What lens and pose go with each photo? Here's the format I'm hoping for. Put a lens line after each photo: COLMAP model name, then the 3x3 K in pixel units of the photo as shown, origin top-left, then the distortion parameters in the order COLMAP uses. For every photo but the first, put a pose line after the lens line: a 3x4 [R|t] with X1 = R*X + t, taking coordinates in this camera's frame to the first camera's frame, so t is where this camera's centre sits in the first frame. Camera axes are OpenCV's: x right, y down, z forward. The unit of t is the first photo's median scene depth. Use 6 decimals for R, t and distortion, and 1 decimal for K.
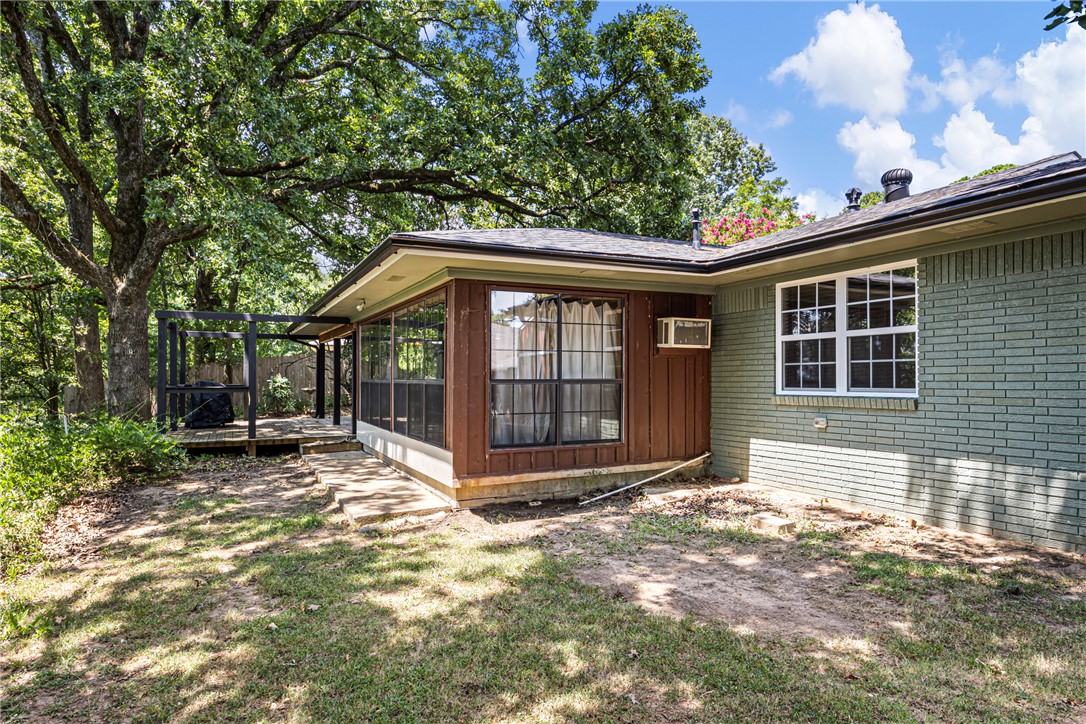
lens RADIAL K [[663.6, 0, 544.6], [0, 663.6, 367.6], [0, 0, 1]] dist [-0.003212, 0.000493]
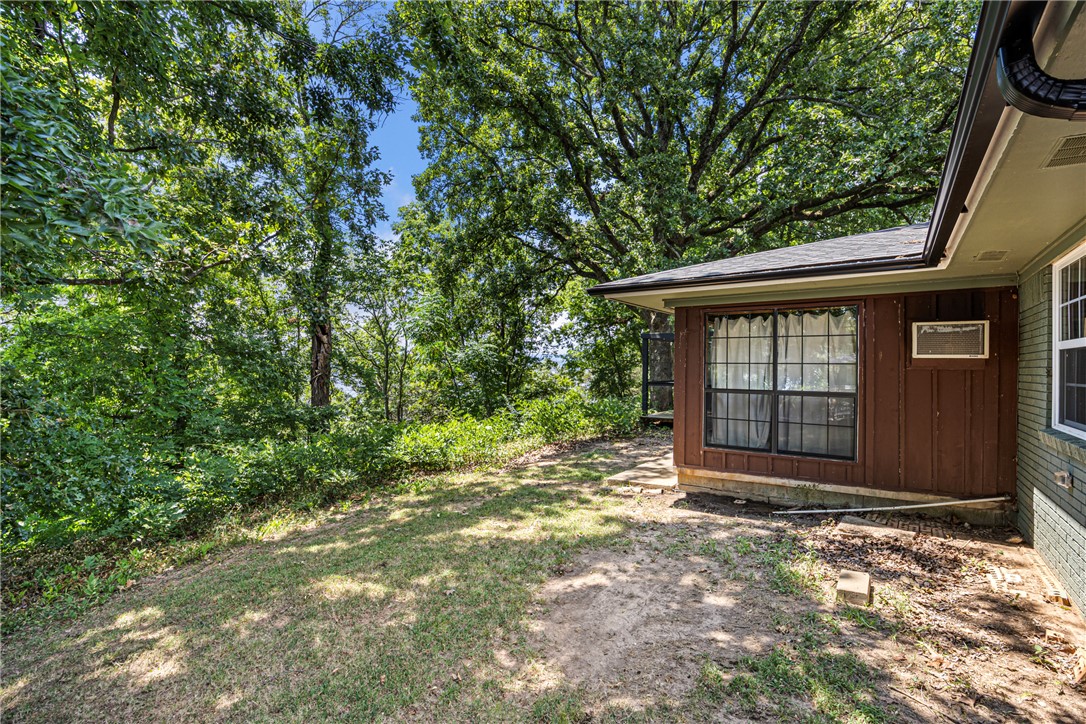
lens RADIAL K [[496.6, 0, 542.7], [0, 496.6, 363.7], [0, 0, 1]] dist [-0.015763, -0.000003]
pose [[0.479957, -0.000324, -0.877292, 0.760882], [0.008010, 0.999960, 0.004013, -0.044573], [0.877256, -0.008953, 0.479940, 0.430065]]
